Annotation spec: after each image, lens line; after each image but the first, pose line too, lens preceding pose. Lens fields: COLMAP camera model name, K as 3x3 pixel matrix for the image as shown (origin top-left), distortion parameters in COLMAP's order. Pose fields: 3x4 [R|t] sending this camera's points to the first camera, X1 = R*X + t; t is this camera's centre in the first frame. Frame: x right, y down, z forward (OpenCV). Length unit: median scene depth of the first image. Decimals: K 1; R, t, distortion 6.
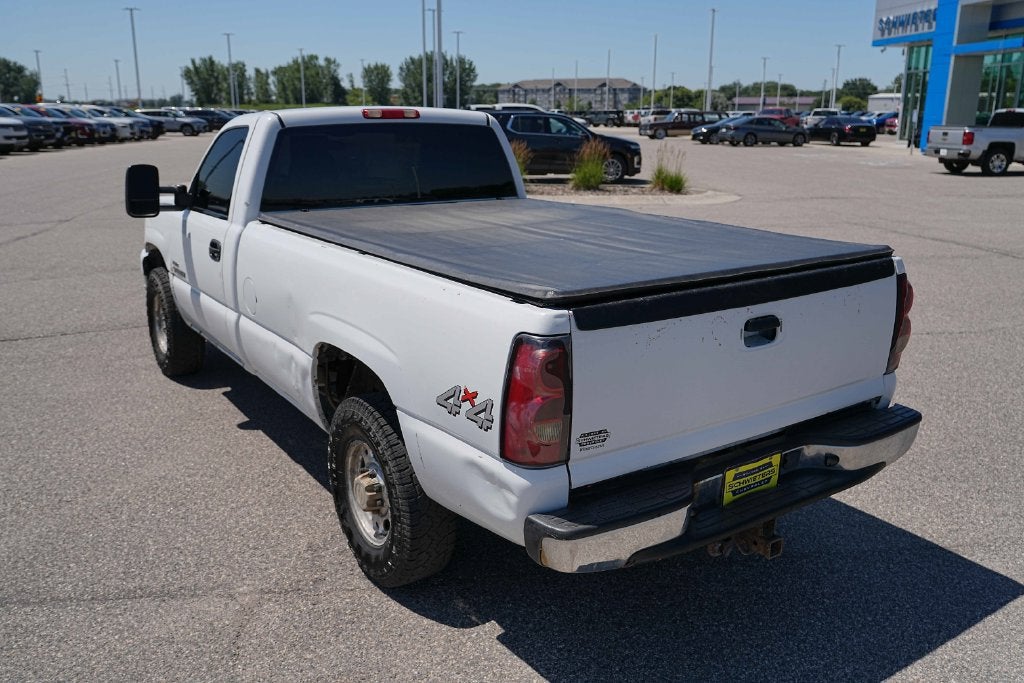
lens RADIAL K [[859.5, 0, 511.5], [0, 859.5, 341.1], [0, 0, 1]] dist [-0.000458, 0.015082]
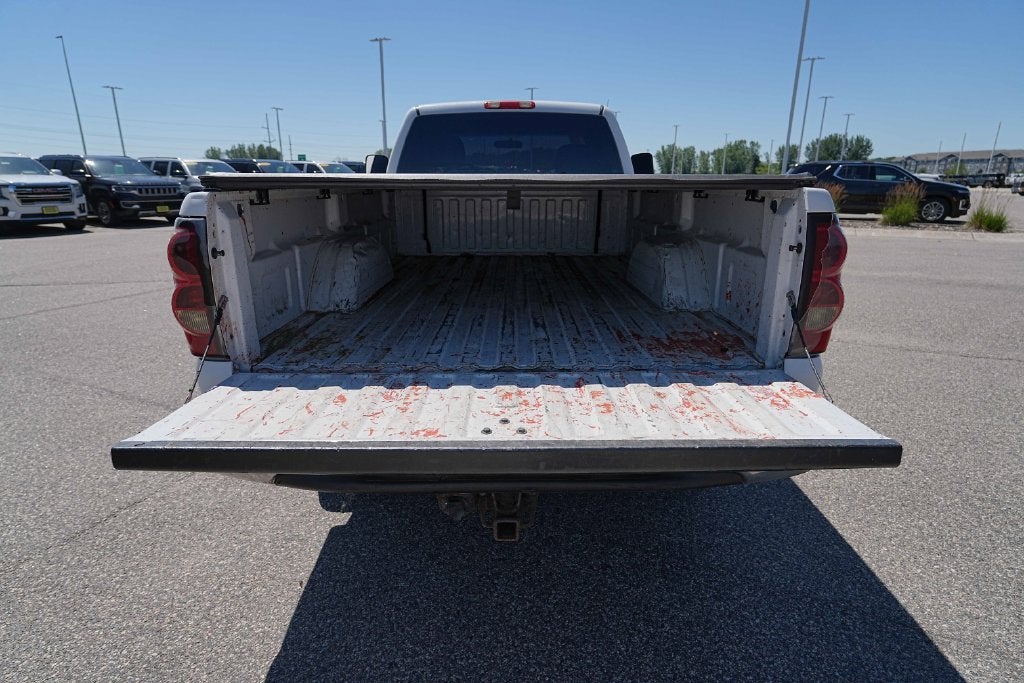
lens RADIAL K [[550.5, 0, 509.3], [0, 550.5, 338.7], [0, 0, 1]] dist [-0.004652, 0.004293]
pose [[0.824815, 0.153300, -0.544224, 0.351891], [-0.142171, 0.987848, 0.062792, 0.019094], [0.547237, 0.025581, 0.836587, 0.353998]]
